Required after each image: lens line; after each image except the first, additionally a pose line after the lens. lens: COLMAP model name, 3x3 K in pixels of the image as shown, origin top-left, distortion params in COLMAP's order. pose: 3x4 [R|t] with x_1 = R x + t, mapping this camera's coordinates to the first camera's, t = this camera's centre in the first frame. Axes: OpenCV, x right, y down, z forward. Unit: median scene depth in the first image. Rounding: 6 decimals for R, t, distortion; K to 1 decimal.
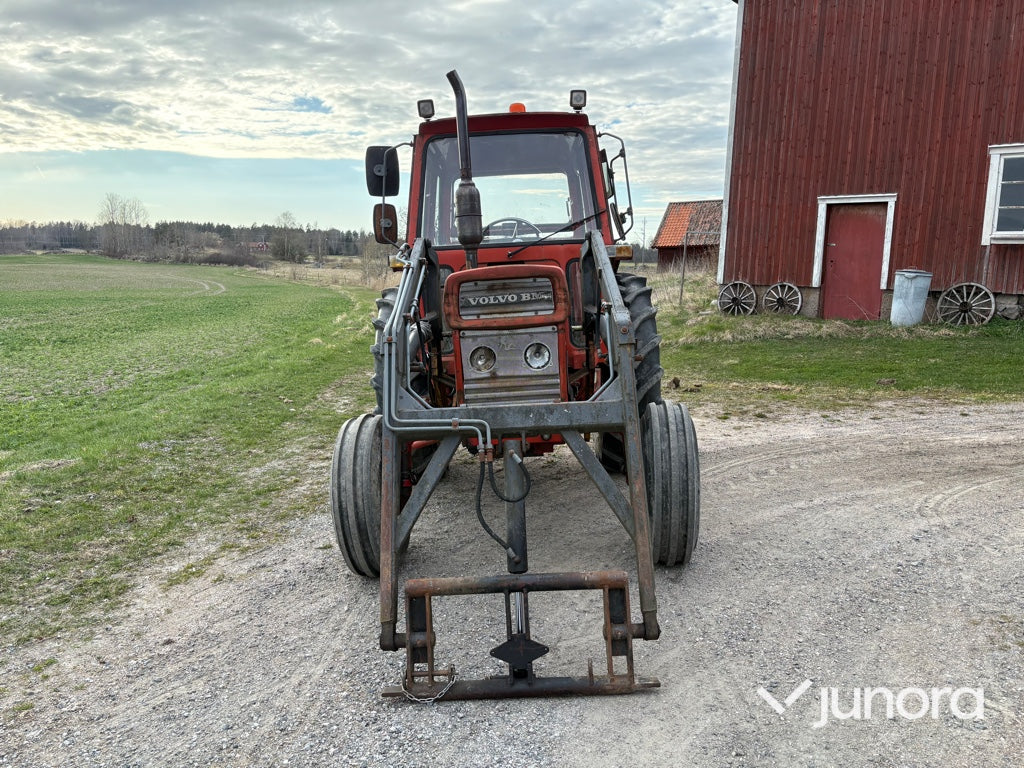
lens RADIAL K [[777.3, 0, 509.1], [0, 777.3, 386.3], [0, 0, 1]] dist [0.056749, -0.061929]
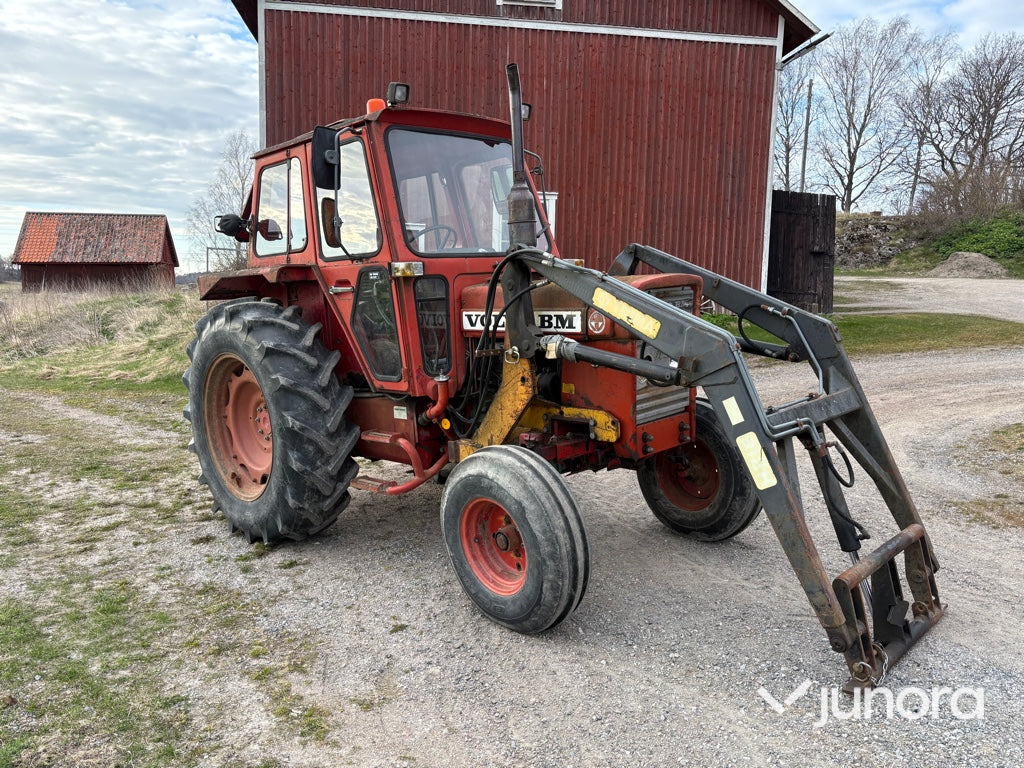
lens RADIAL K [[777.3, 0, 506.6], [0, 777.3, 379.3], [0, 0, 1]] dist [0.056749, -0.061929]
pose [[0.700400, -0.079339, 0.709327, -0.241718], [0.104887, 0.994455, 0.007664, -0.013238], [-0.706002, 0.069032, 0.704838, 0.120846]]
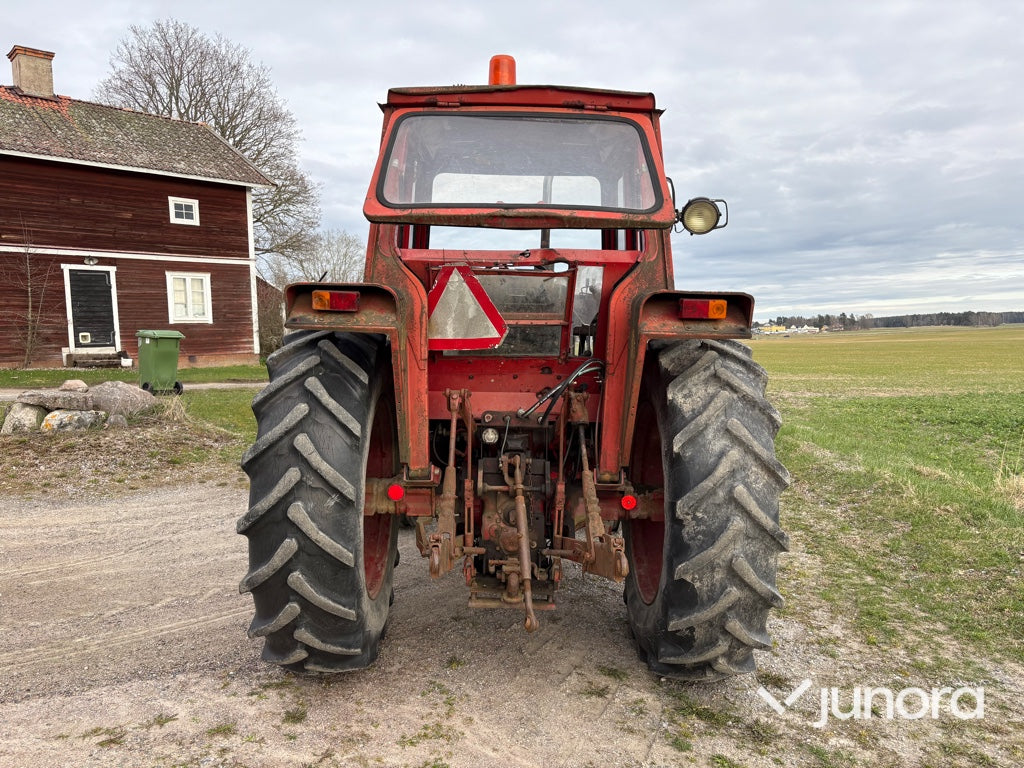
lens RADIAL K [[777.3, 0, 511.4], [0, 777.3, 387.3], [0, 0, 1]] dist [0.056749, -0.061929]
pose [[-0.999310, 0.026387, -0.026130, 0.012118], [0.020014, 0.975390, 0.219575, -0.104042], [0.031280, 0.218901, -0.975246, 0.732003]]
